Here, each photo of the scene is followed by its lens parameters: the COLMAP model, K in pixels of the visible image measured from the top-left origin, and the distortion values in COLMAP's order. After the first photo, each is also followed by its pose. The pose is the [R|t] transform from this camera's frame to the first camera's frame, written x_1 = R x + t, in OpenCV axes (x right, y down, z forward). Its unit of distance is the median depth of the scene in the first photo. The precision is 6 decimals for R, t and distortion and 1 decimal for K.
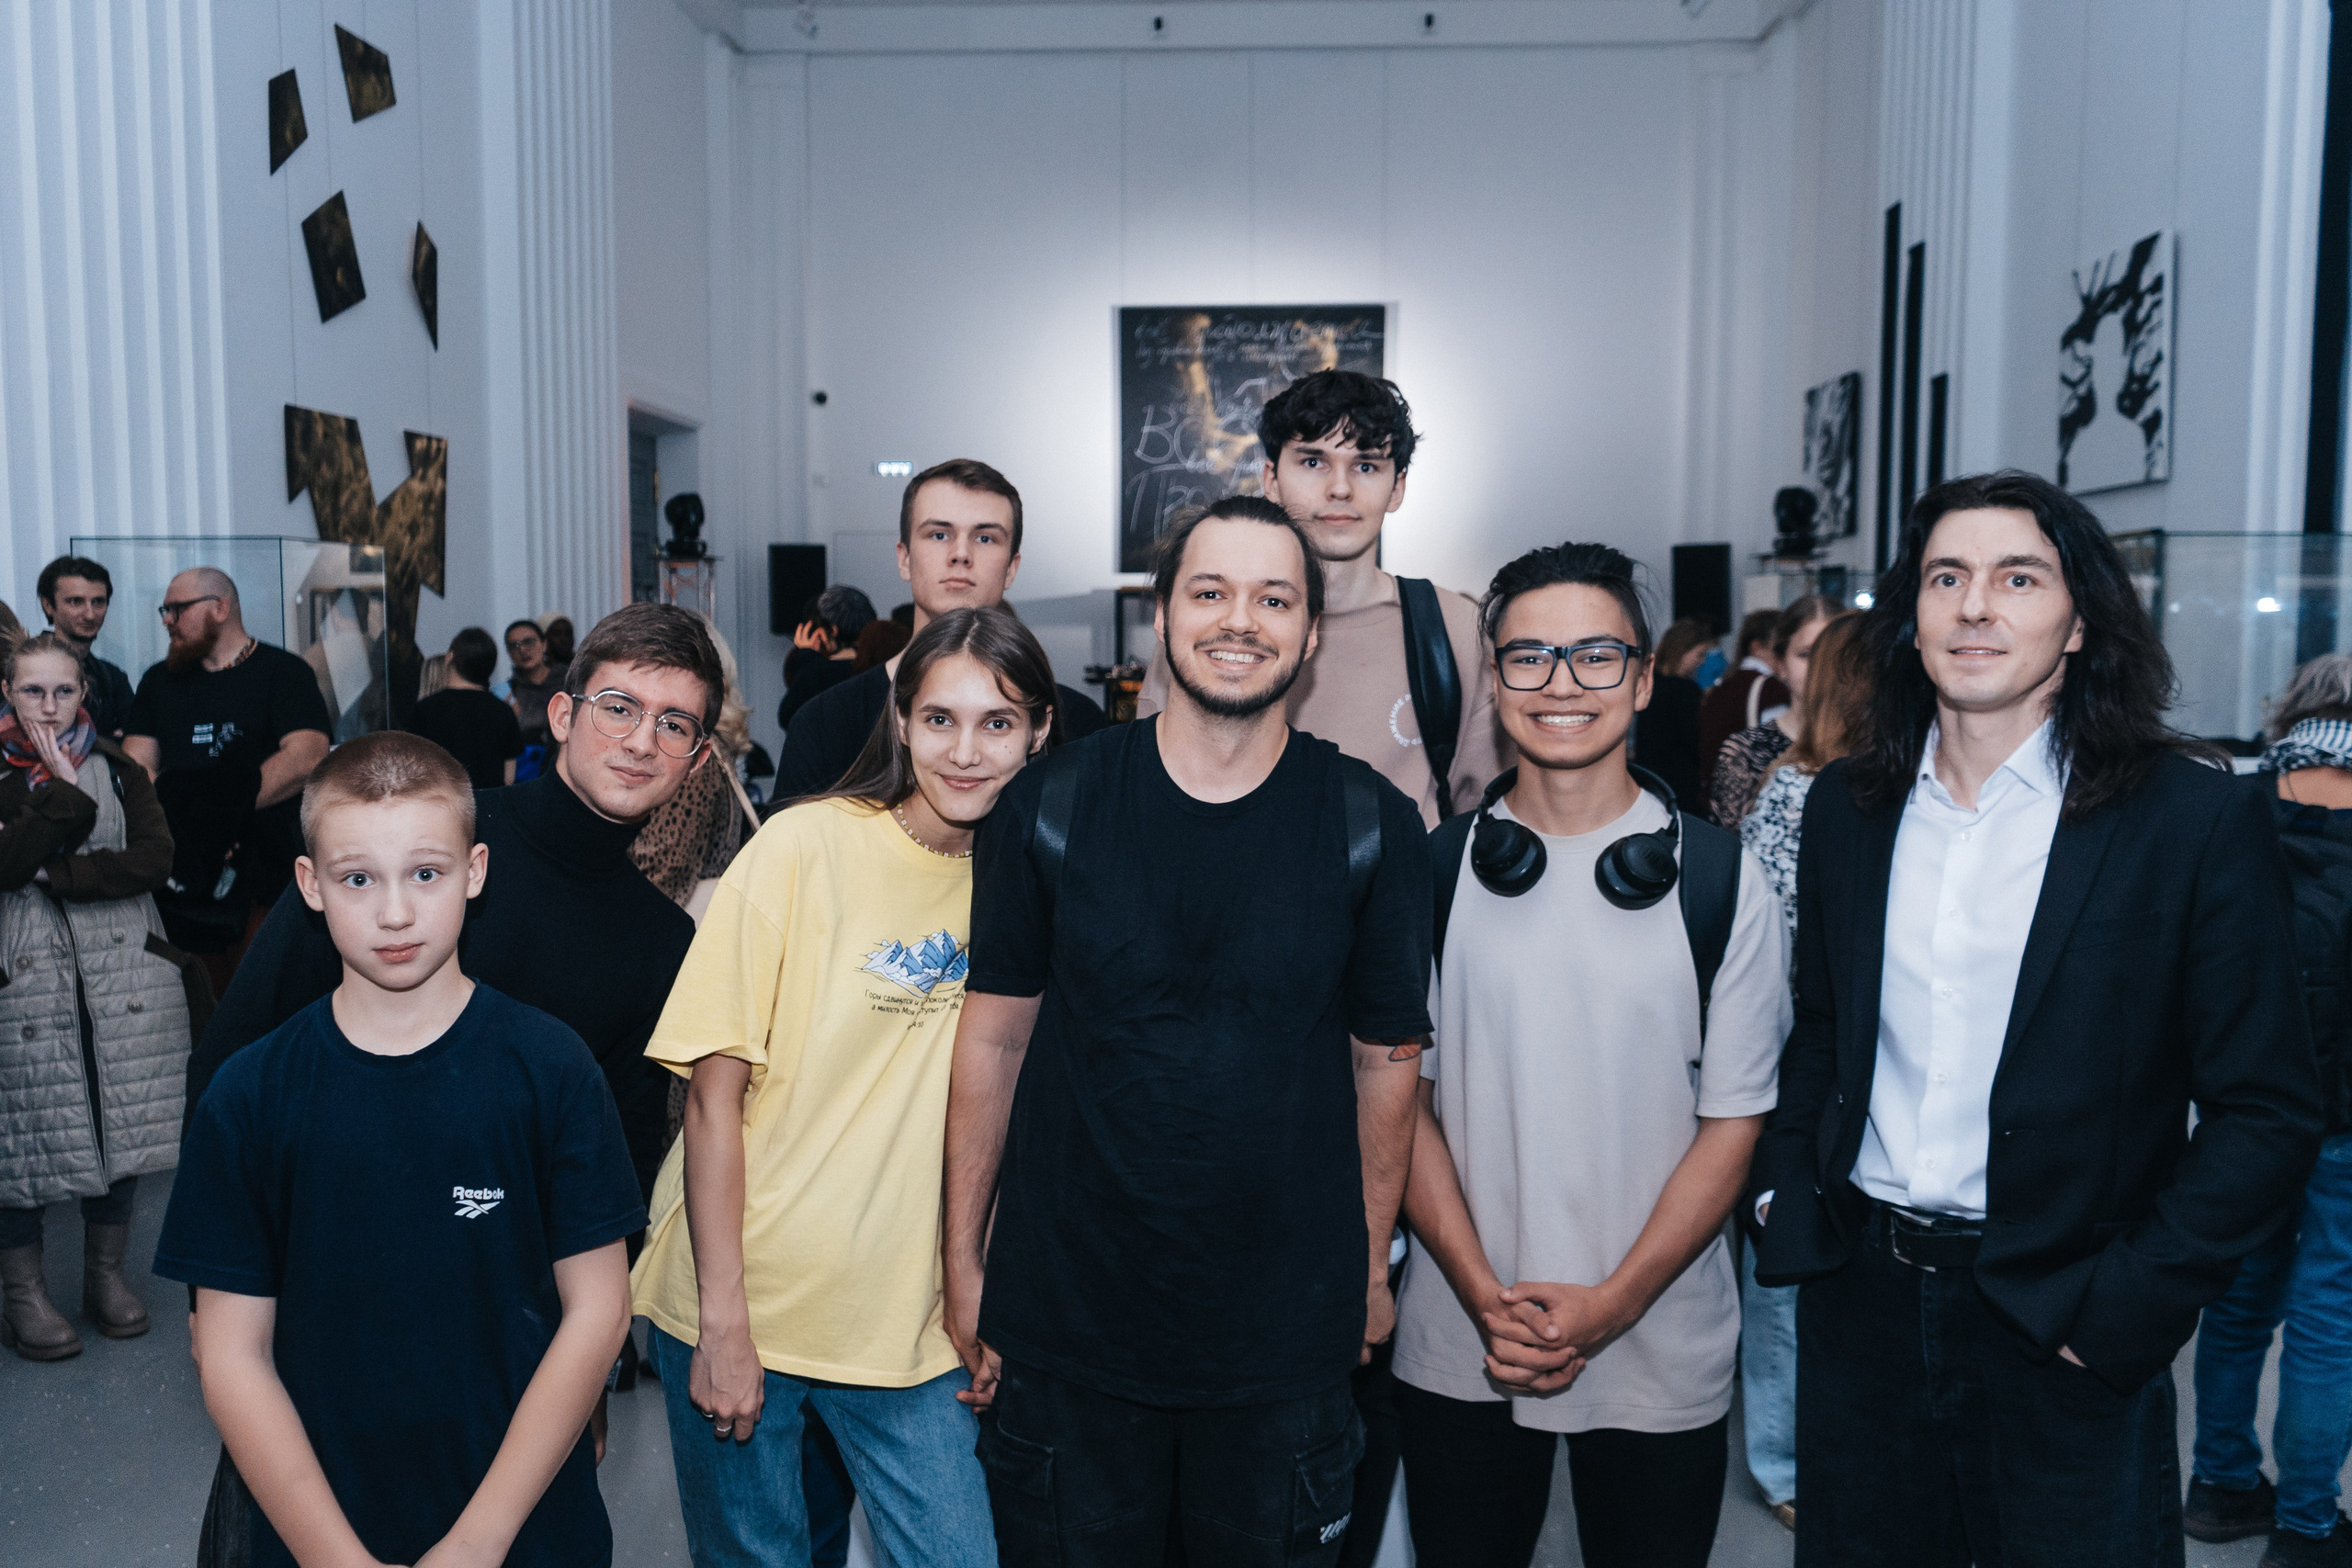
lens RADIAL K [[1795.6, 0, 1174.1], [0, 1795.6, 782.8], [0, 0, 1]] dist [-0.040514, -0.003573]
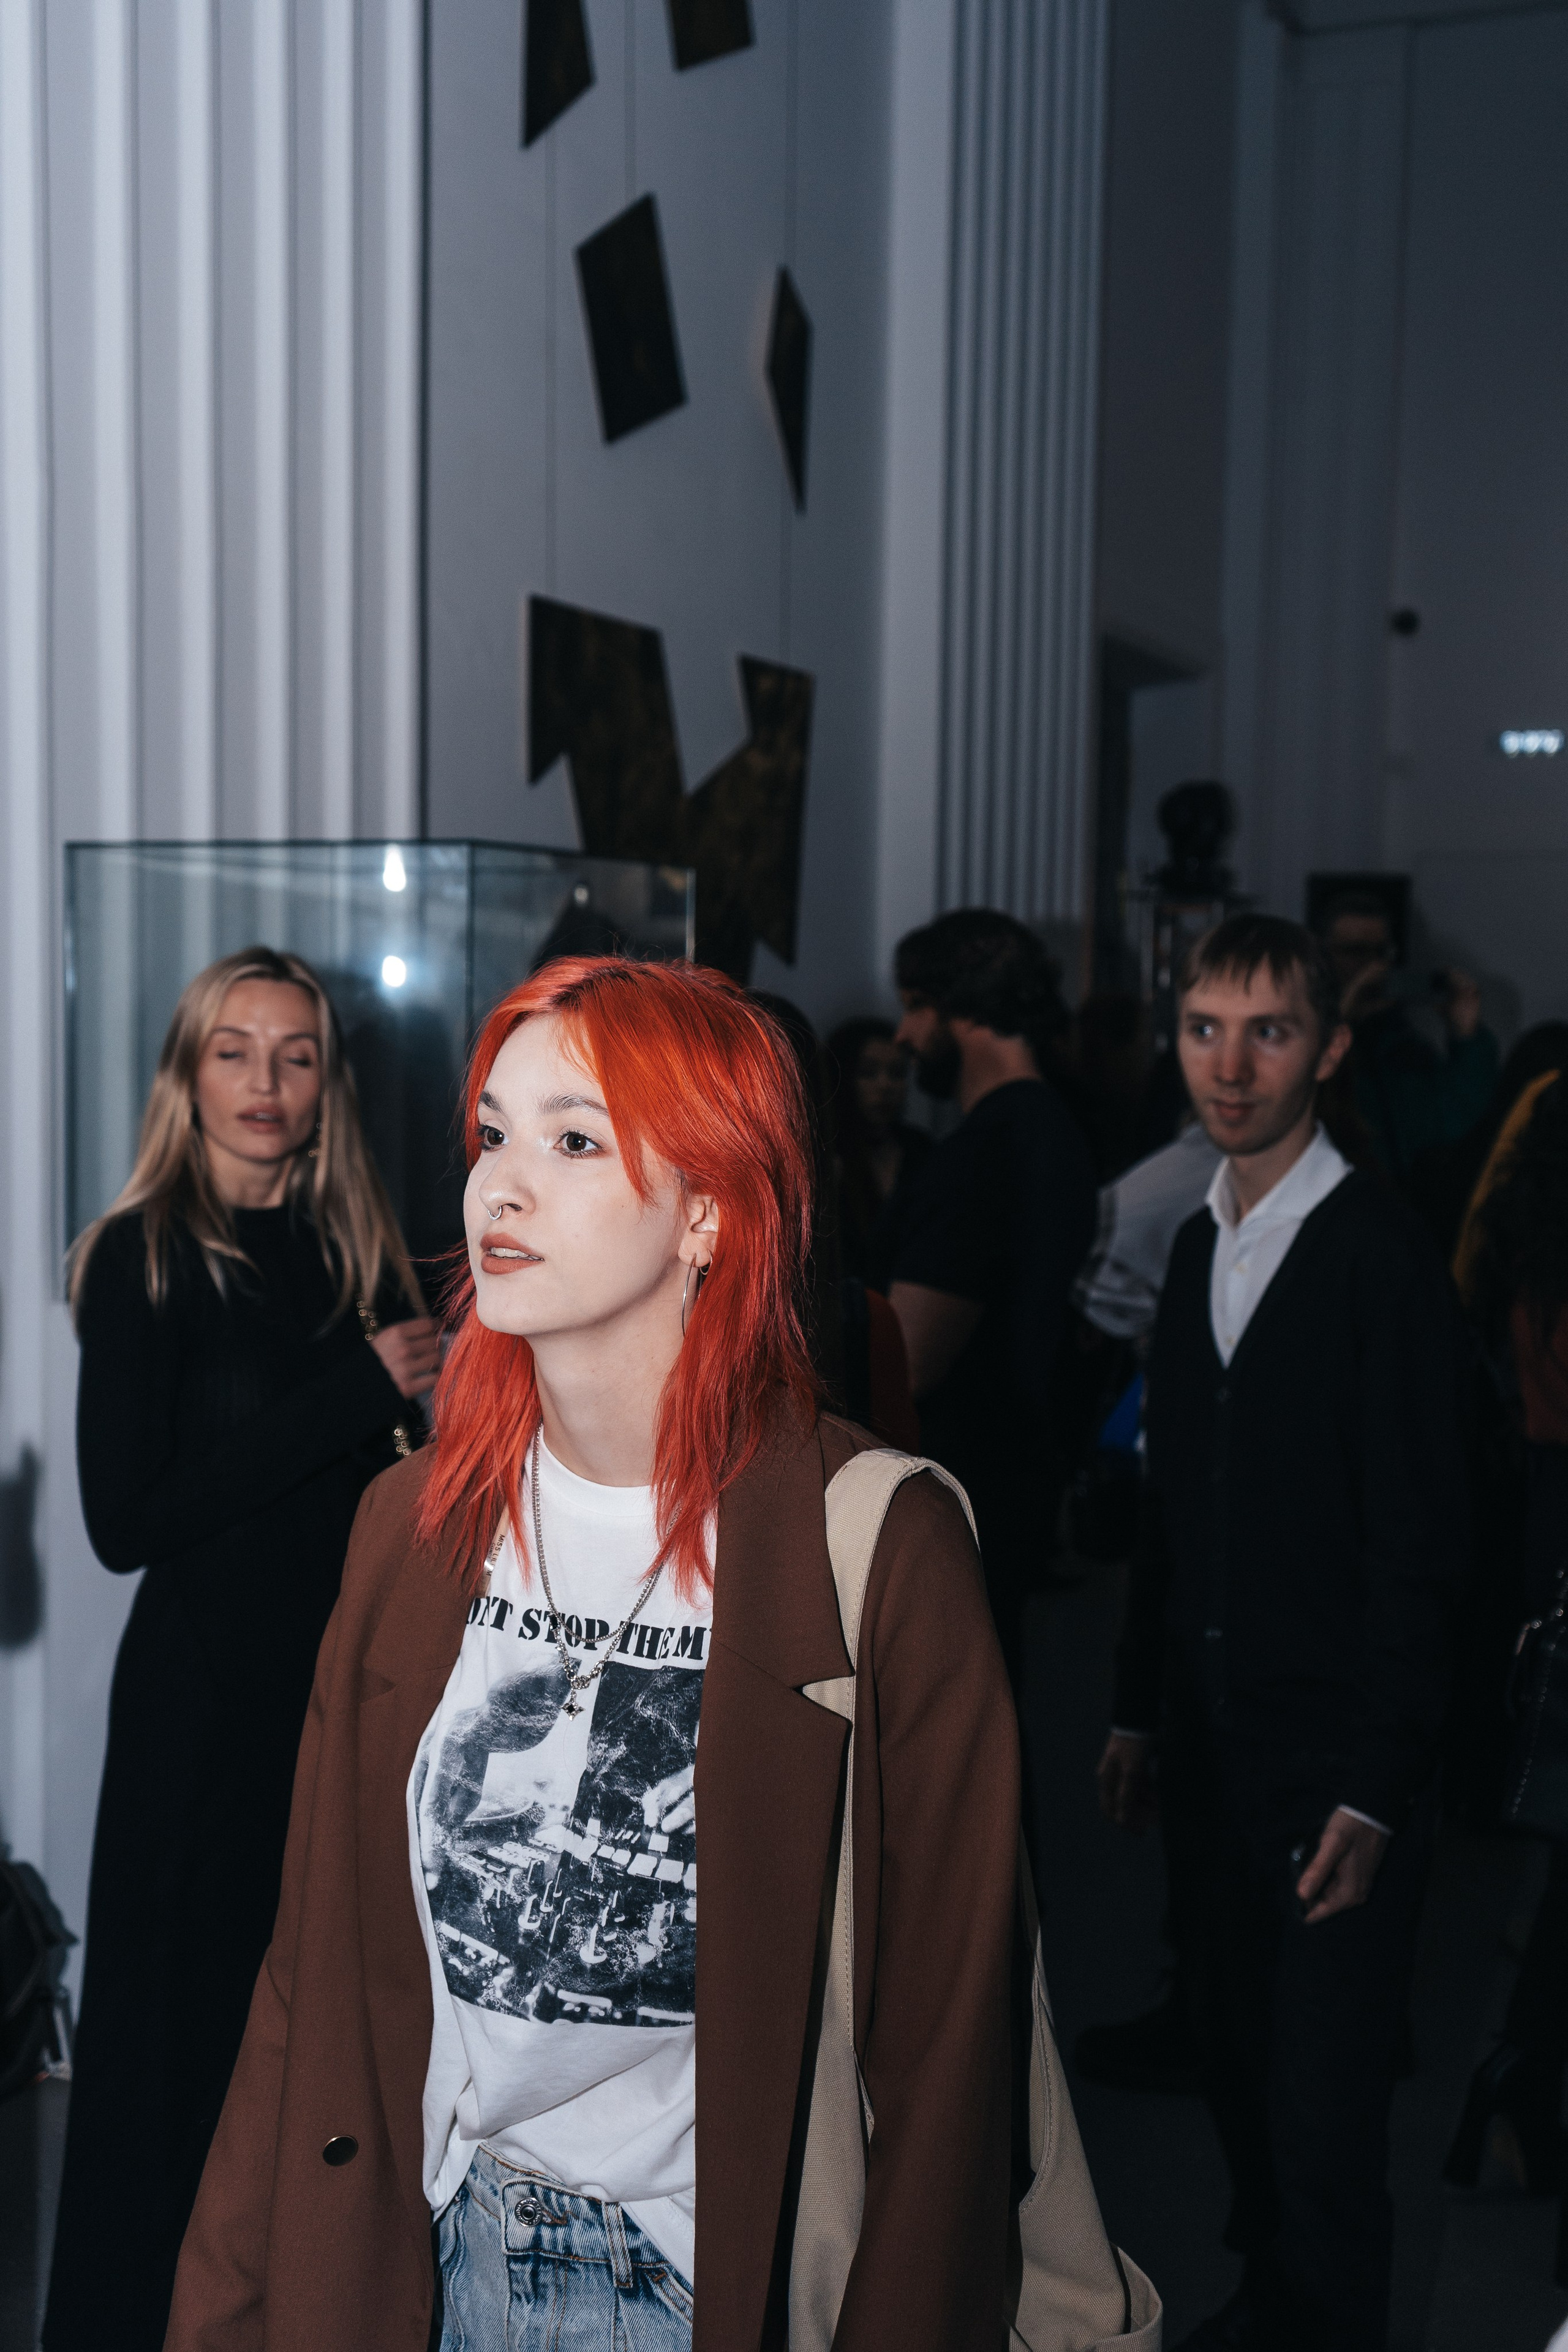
lens RADIAL K [[2627.0, 0, 781.9], [0, 2627.0, 1186.3], [0, 0, 1]] dist [0.042601, 0.000000]
pose [[0.927414, 0.050354, -0.370632, -0.118085], [-0.055629, 0.998445, -0.003550, -0.035521], [0.369876, 0.023911, 0.928773, 0.268670]]
